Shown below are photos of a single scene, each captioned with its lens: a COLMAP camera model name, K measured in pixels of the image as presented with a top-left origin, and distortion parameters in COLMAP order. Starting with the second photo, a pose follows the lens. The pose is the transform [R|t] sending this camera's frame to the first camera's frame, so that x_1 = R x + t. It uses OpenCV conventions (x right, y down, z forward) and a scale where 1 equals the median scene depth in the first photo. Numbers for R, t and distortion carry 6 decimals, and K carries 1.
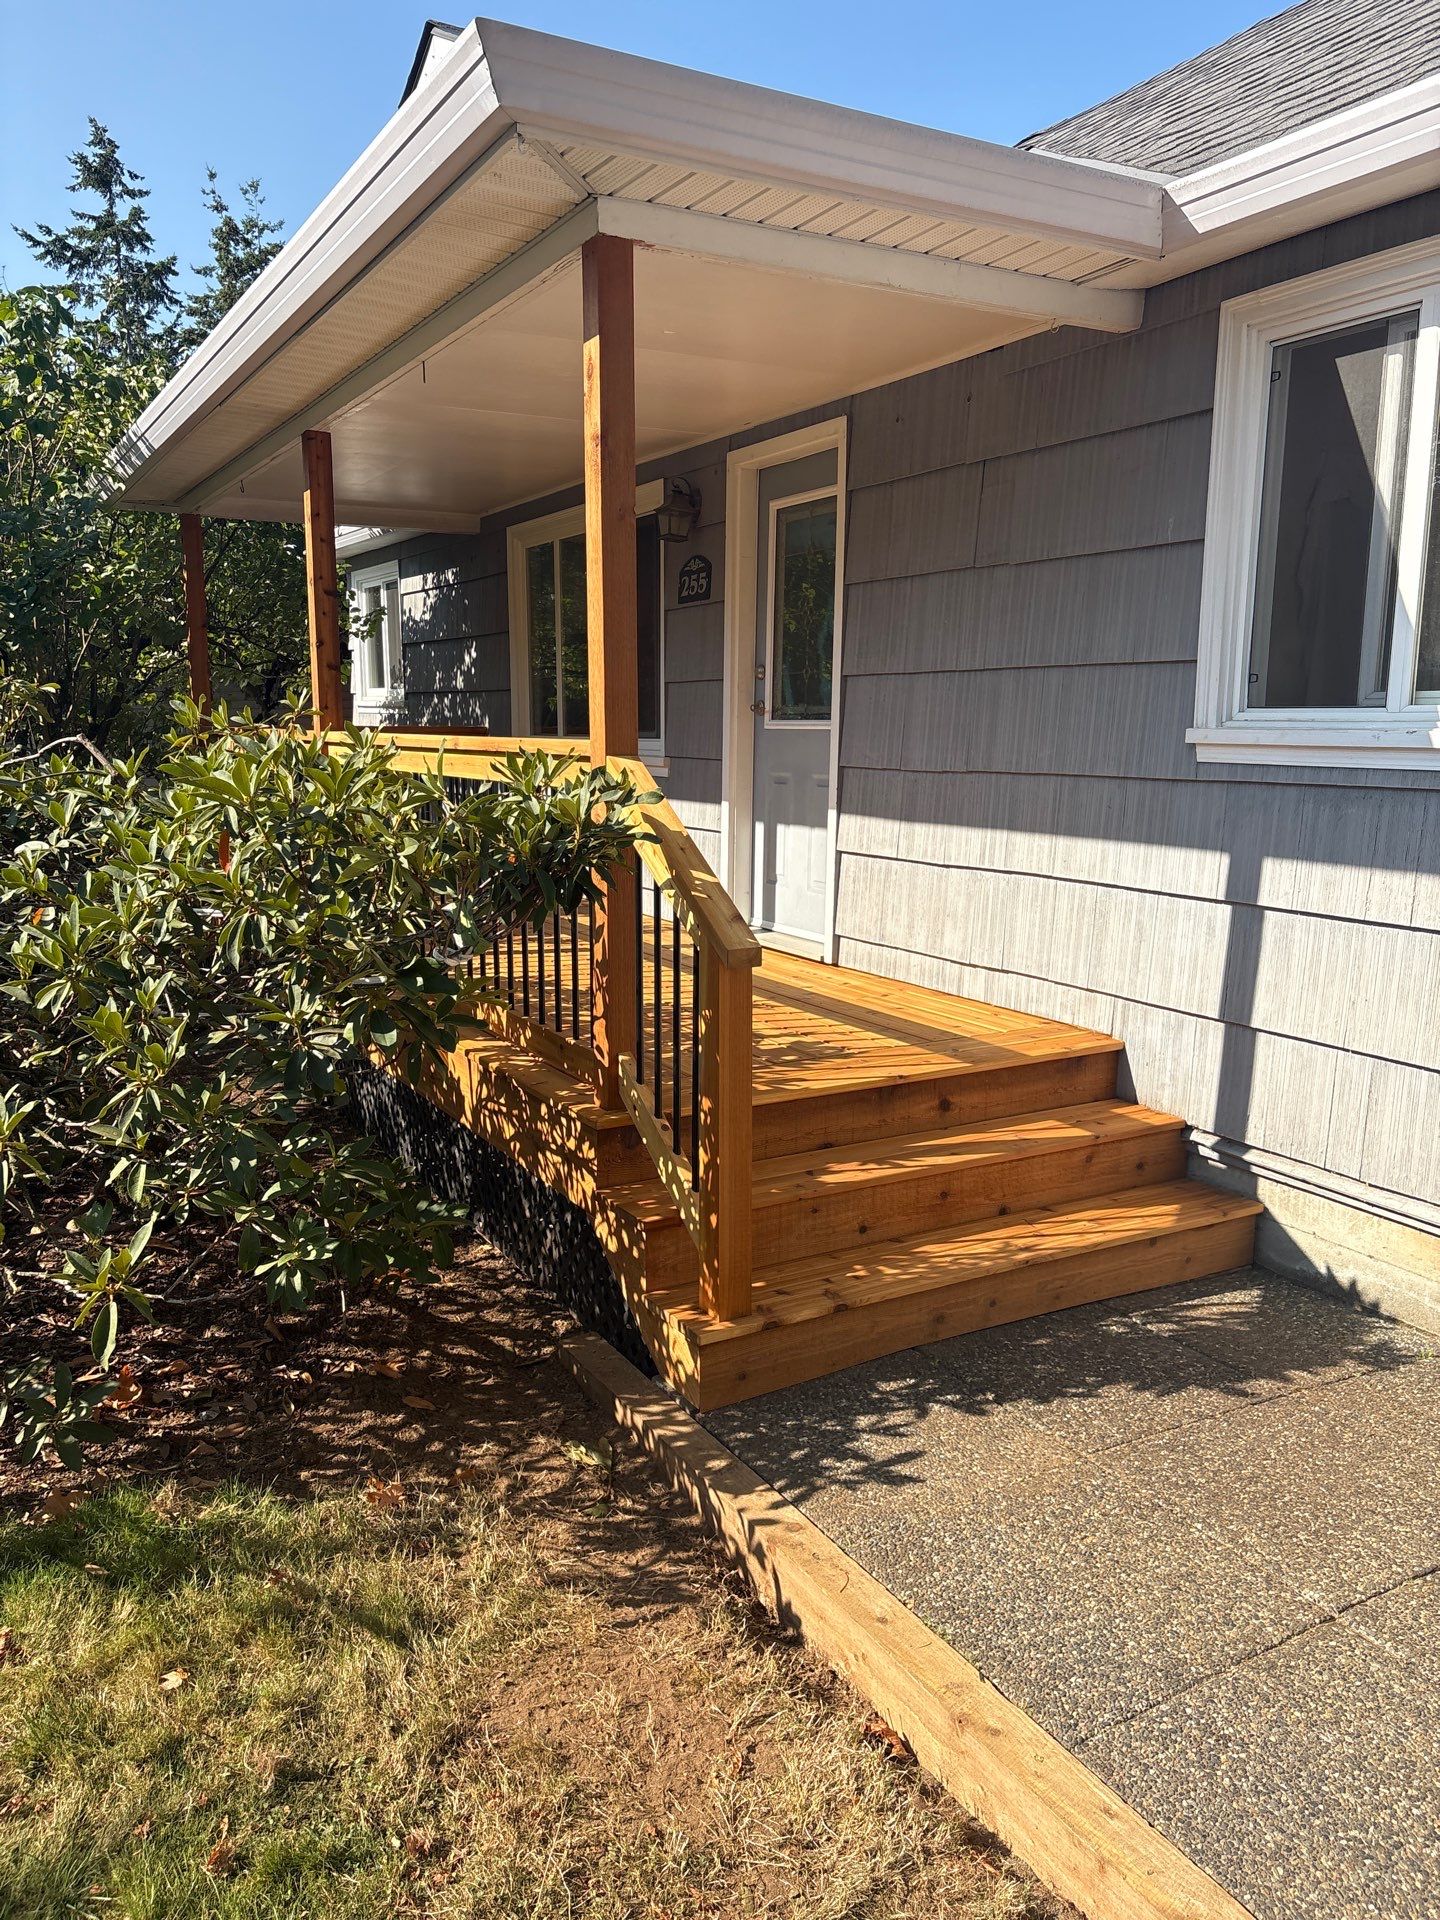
lens RADIAL K [[1441.8, 0, 665.1], [0, 1441.8, 956.9], [0, 0, 1]] dist [0.012197, 0.003973]
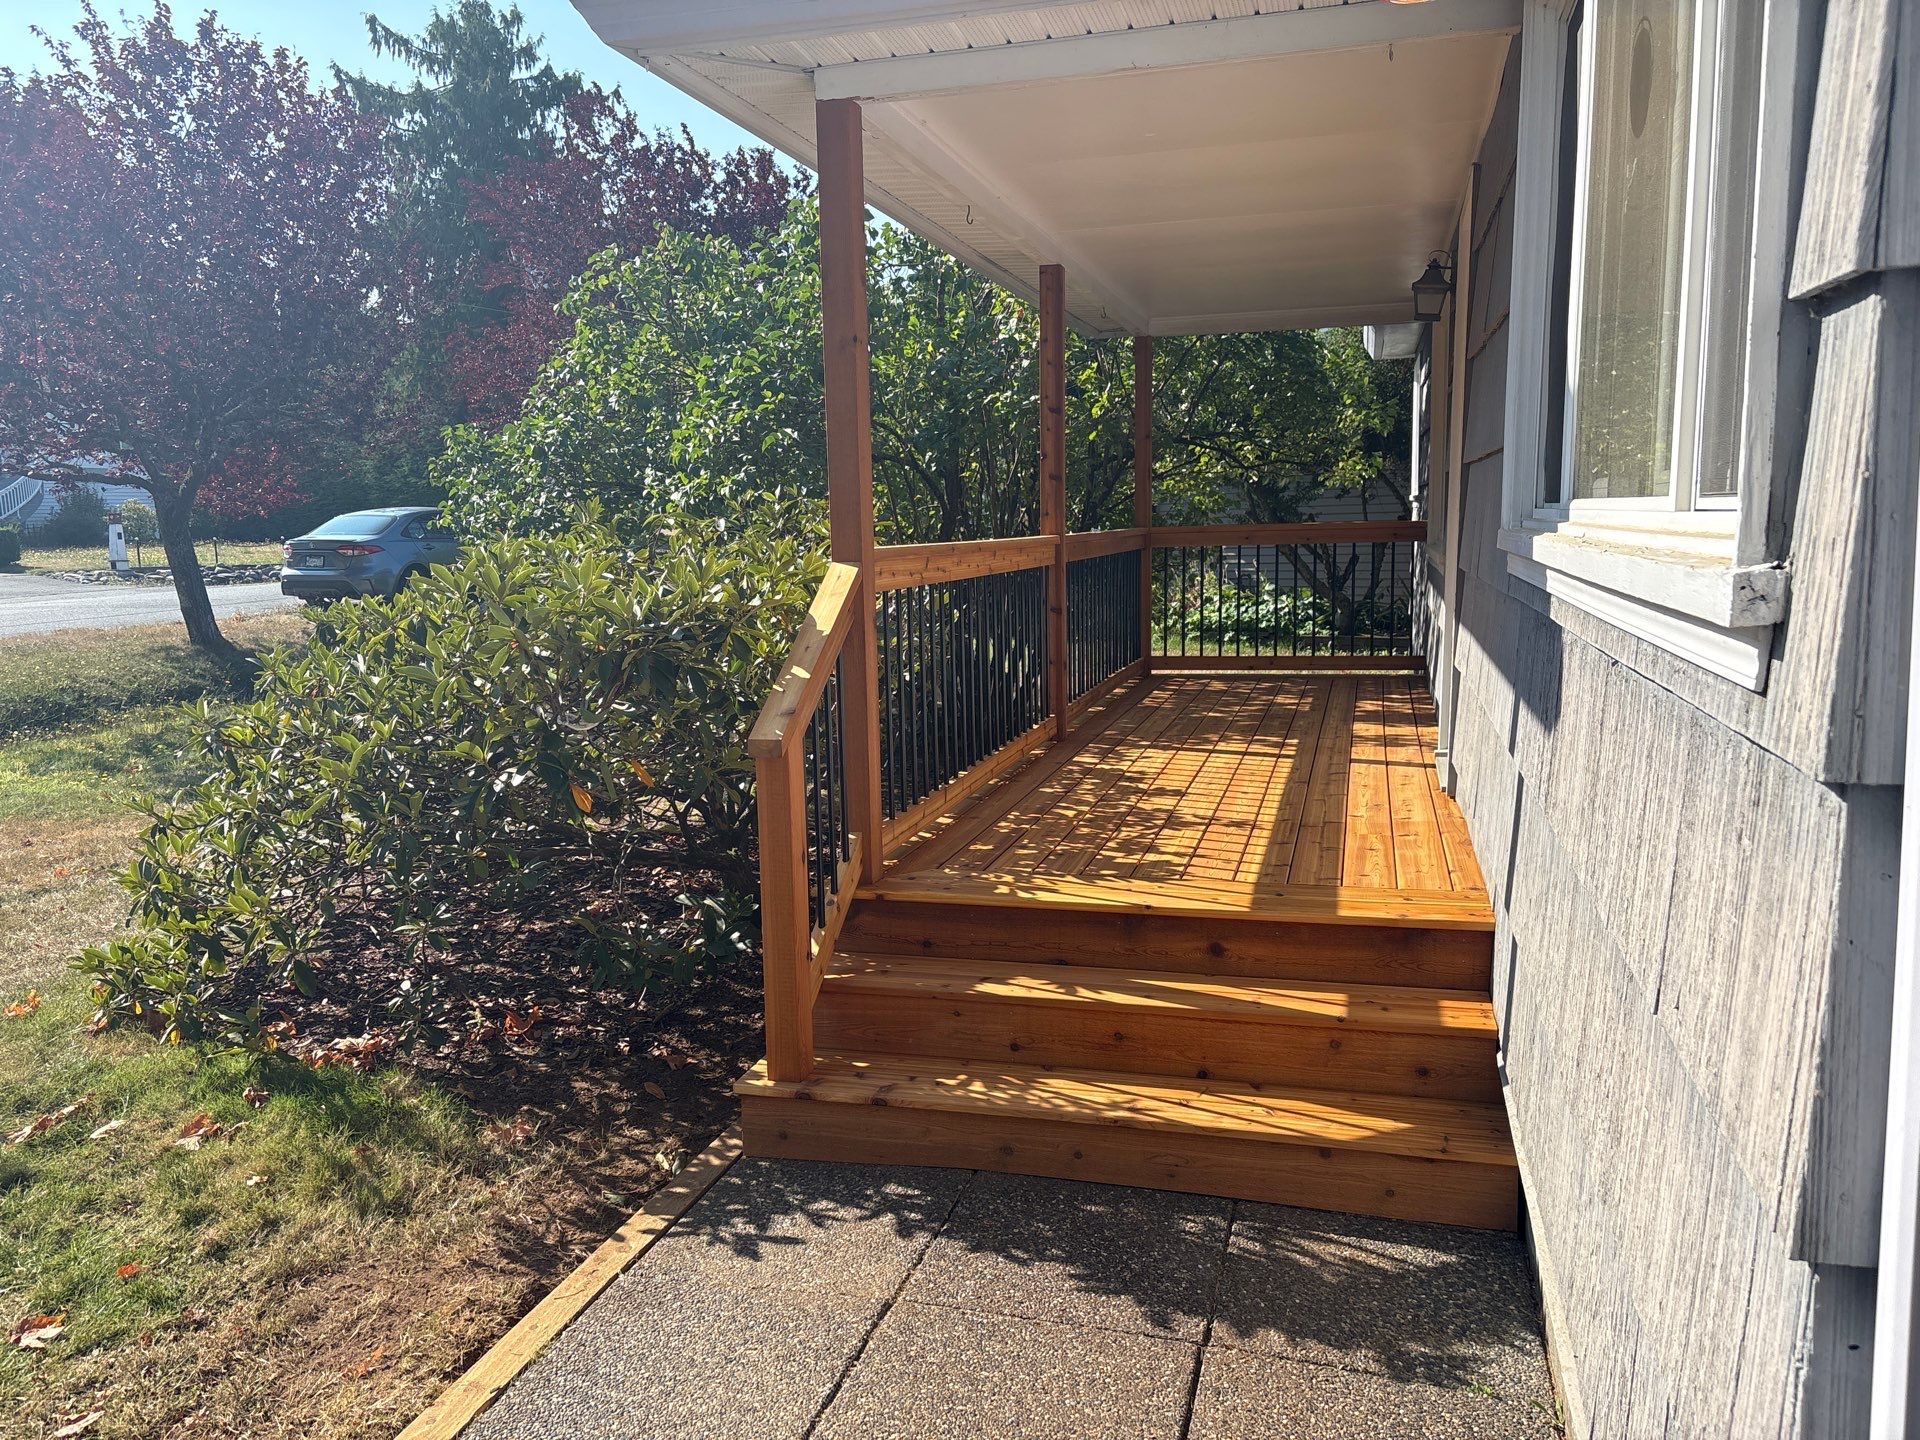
lens RADIAL K [[1432.7, 0, 960.0], [0, 1432.7, 720.0], [0, 0, 1]] dist [0.010938, -0.000767]
pose [[0.719055, 0.082932, -0.689988, 0.718892], [-0.094817, 0.995277, 0.020814, -0.045375], [0.688455, 0.050456, 0.723522, 0.246122]]
